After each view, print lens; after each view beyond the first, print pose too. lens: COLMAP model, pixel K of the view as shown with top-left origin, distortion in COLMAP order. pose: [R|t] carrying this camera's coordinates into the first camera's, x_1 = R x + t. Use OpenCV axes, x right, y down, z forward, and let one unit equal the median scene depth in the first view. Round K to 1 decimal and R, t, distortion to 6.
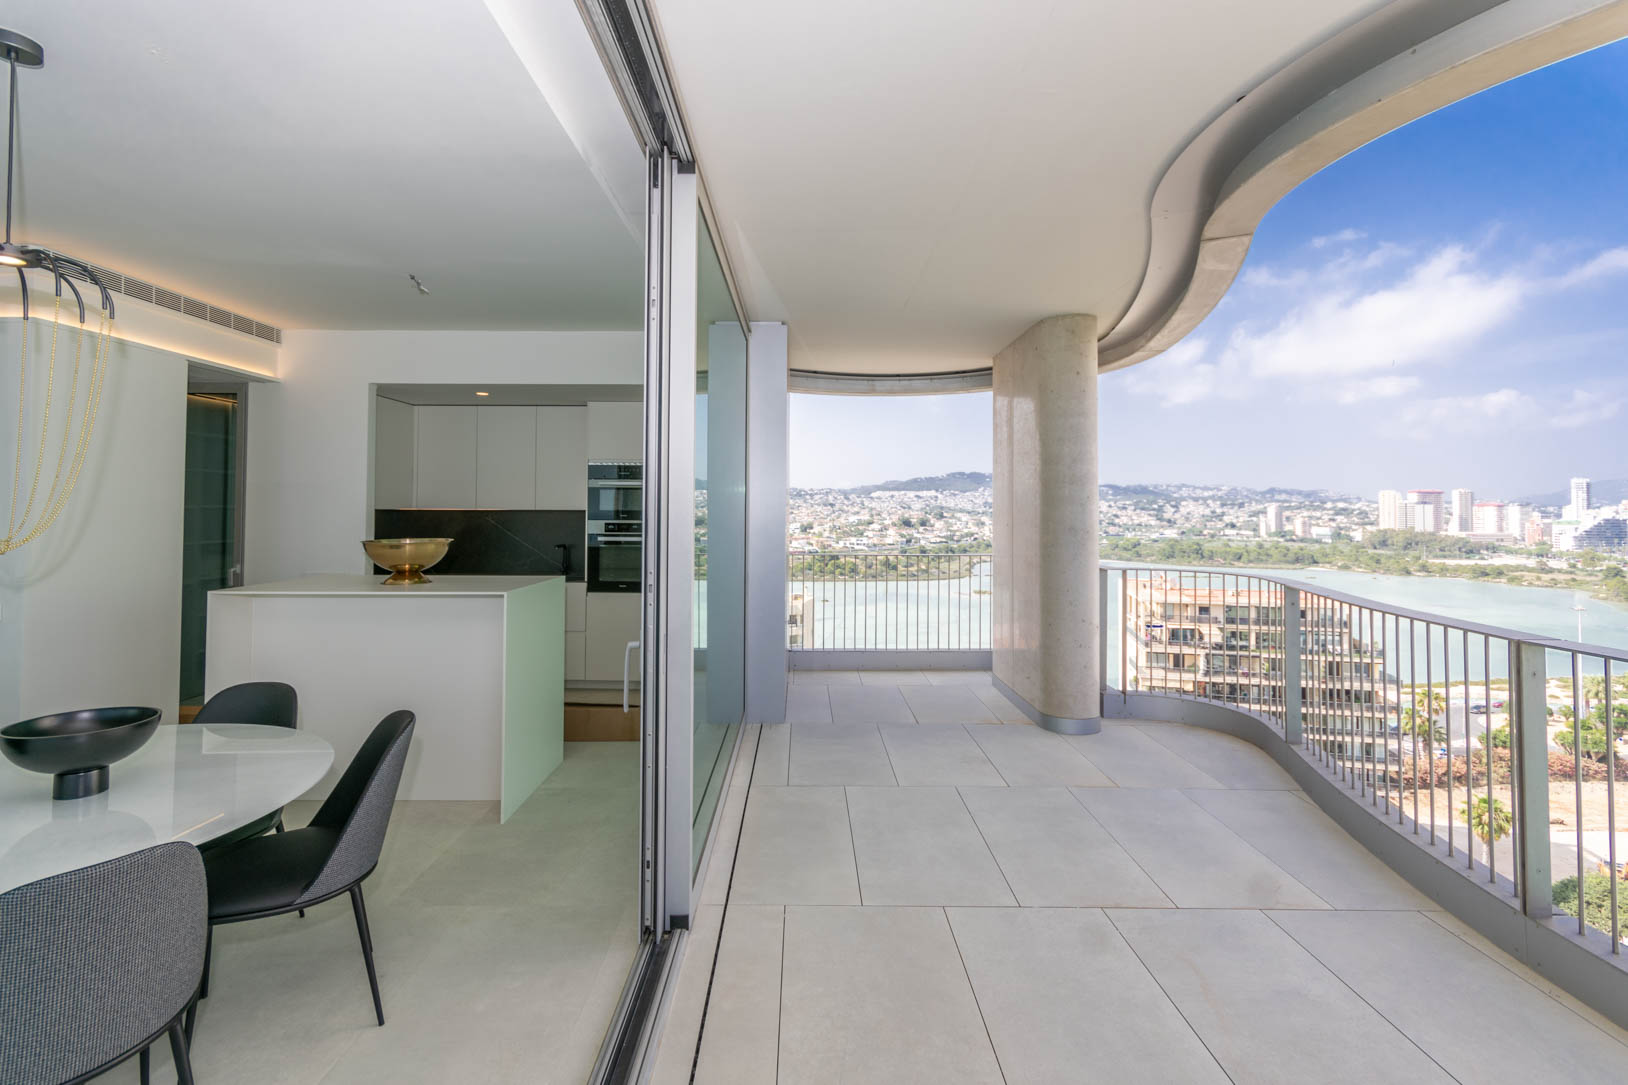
lens RADIAL K [[732.6, 0, 816.5], [0, 732.6, 480.2], [0, 0, 1]] dist [0.006773, -0.004044]
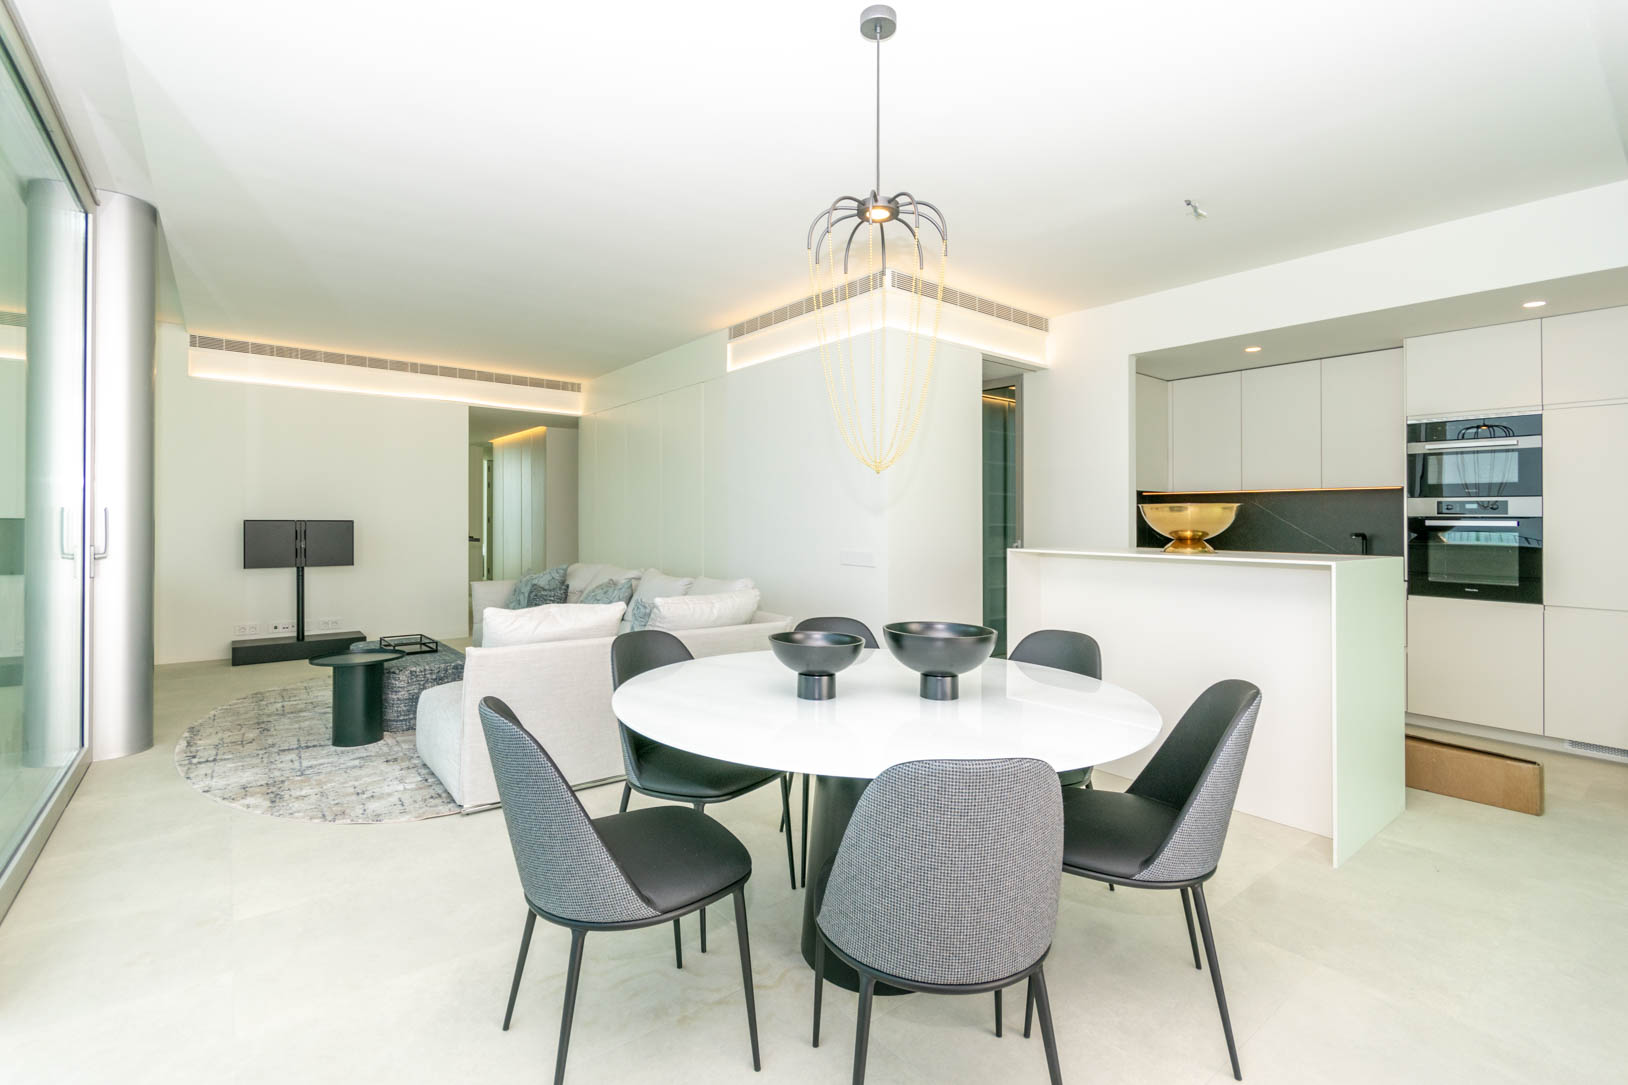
lens RADIAL K [[732.6, 0, 807.5], [0, 732.6, 518.0], [0, 0, 1]] dist [0.006773, -0.004044]
pose [[0.604821, -0.002254, -0.796358, -0.212173], [0.025582, 0.999535, 0.016599, 0.113571], [0.795950, -0.030412, 0.604598, 0.168856]]
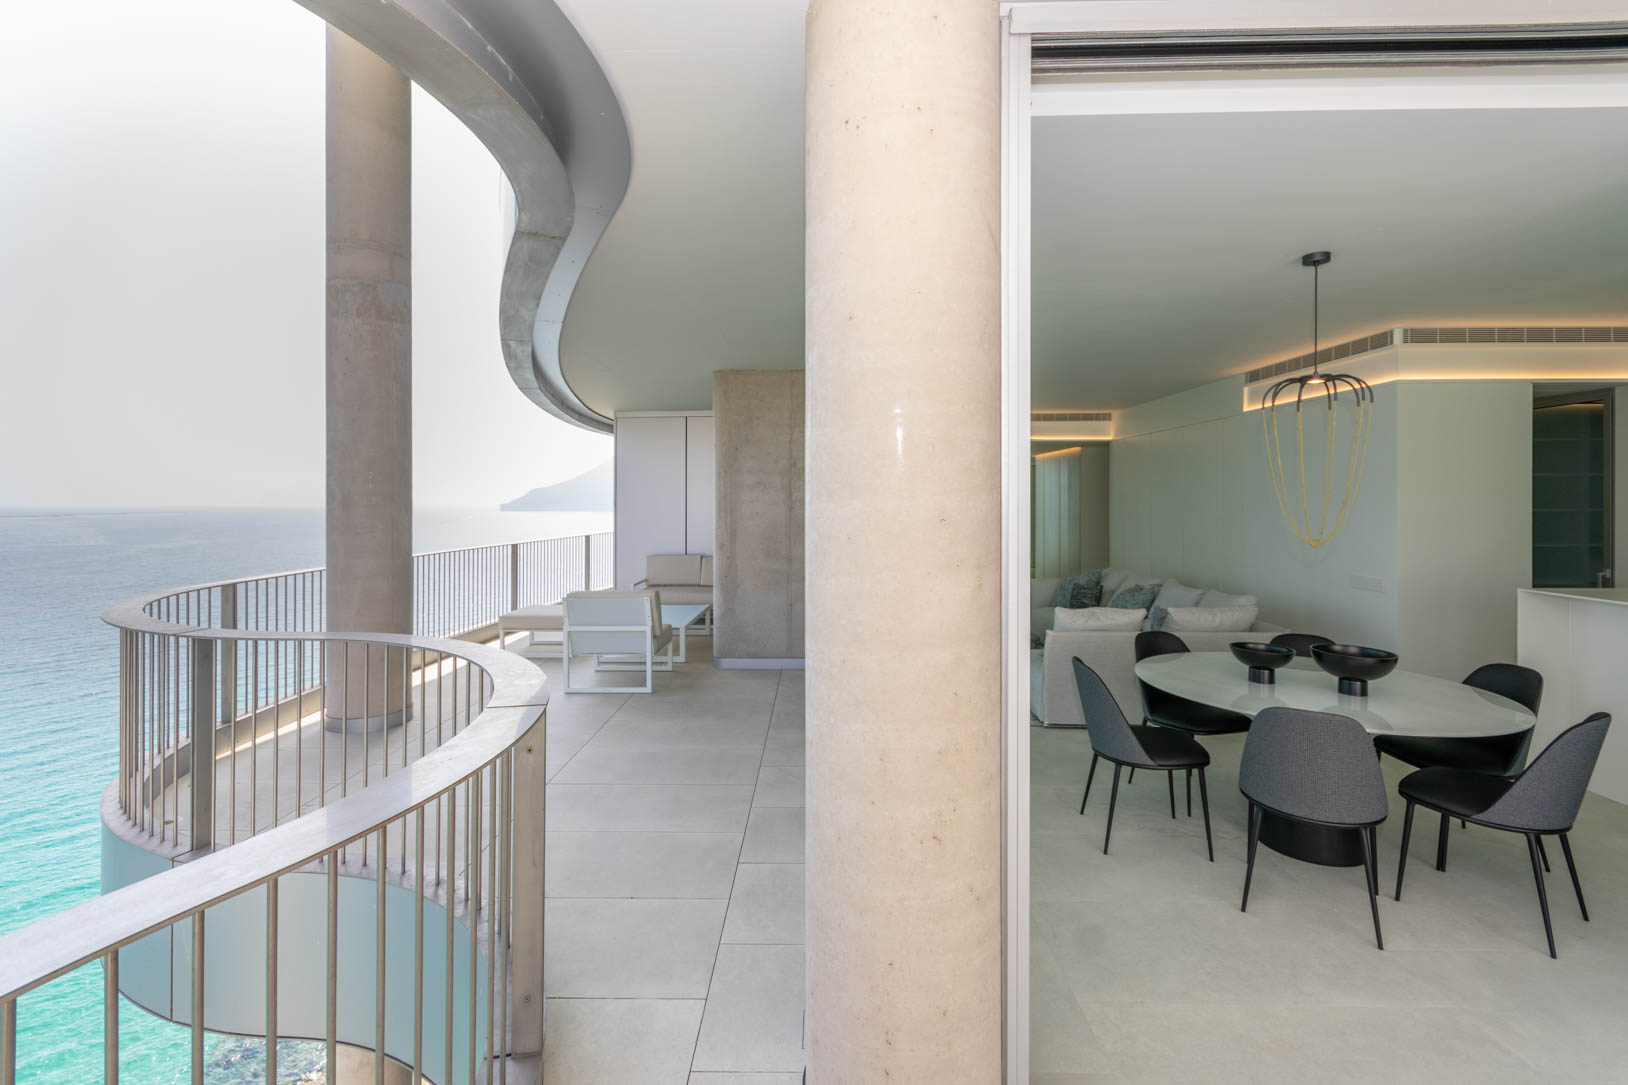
lens RADIAL K [[732.6, 0, 817.9], [0, 732.6, 522.6], [0, 0, 1]] dist [0.006773, -0.004044]
pose [[-0.026632, 0.023359, -0.999372, 0.532926], [0.040586, 0.998928, 0.022267, -0.036929], [0.998821, -0.039968, -0.027552, -0.117916]]
